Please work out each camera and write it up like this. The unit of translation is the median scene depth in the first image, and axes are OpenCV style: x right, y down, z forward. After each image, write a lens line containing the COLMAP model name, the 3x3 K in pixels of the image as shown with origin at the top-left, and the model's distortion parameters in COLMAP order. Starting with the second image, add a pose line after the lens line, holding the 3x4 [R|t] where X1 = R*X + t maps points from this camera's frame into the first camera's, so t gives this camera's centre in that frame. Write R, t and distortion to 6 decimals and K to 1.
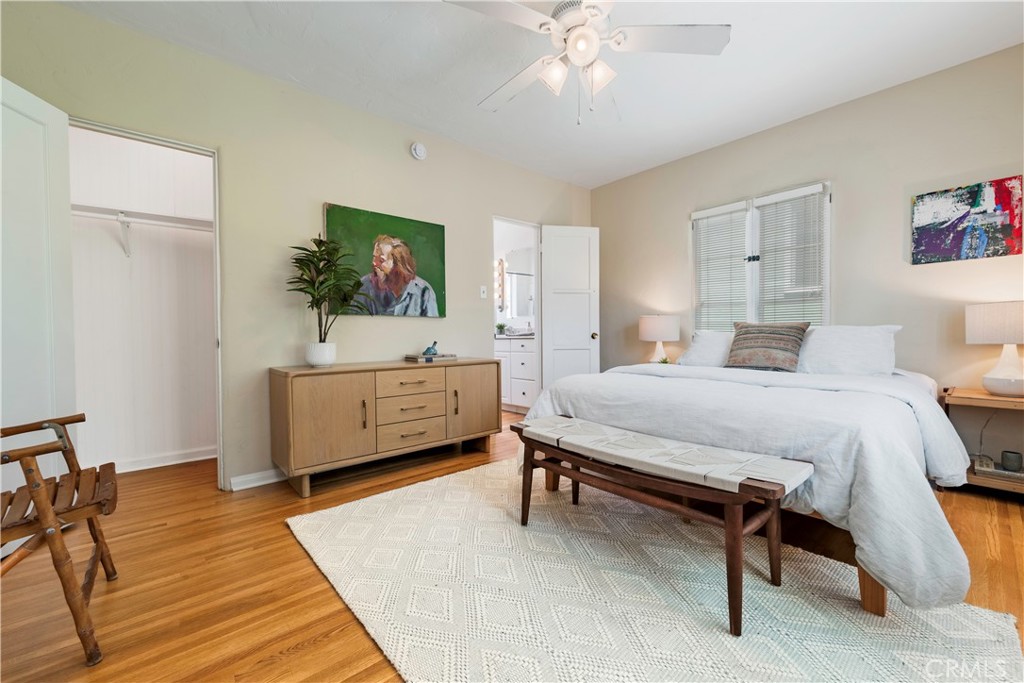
lens RADIAL K [[417.2, 0, 516.5], [0, 417.2, 342.2], [0, 0, 1]] dist [0.001273, 0.000053]
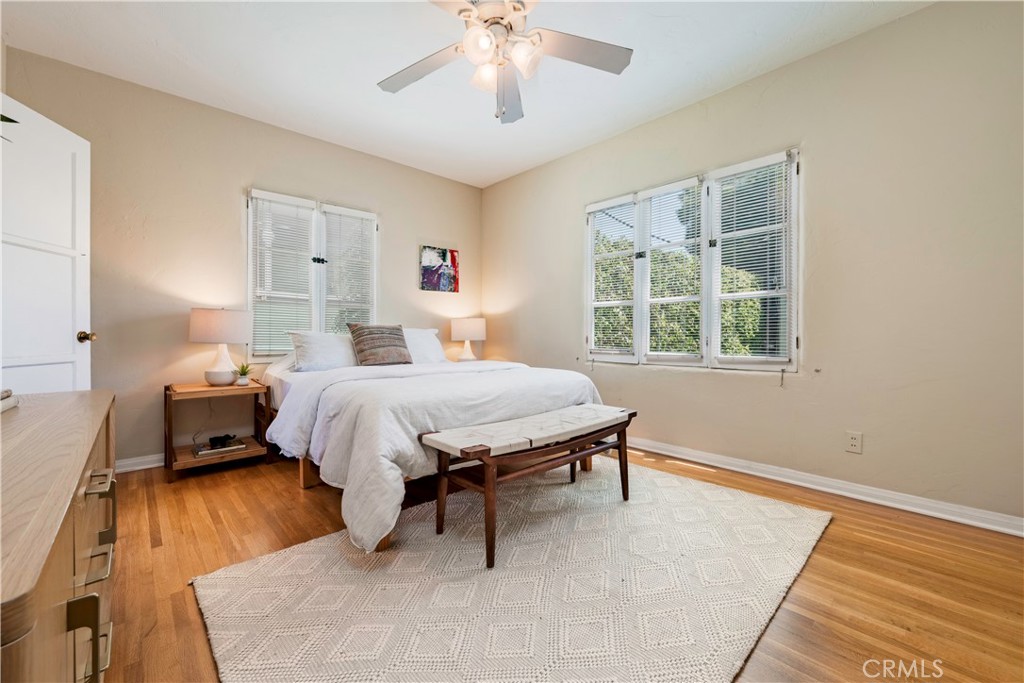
lens RADIAL K [[416.1, 0, 513.9], [0, 416.1, 332.1], [0, 0, 1]] dist [0.000979, -0.000012]
pose [[-0.042952, 0.010739, 0.999019, -0.640654], [0.020385, 0.999743, -0.009871, -0.008056], [-0.998869, 0.019941, -0.043160, 0.787295]]
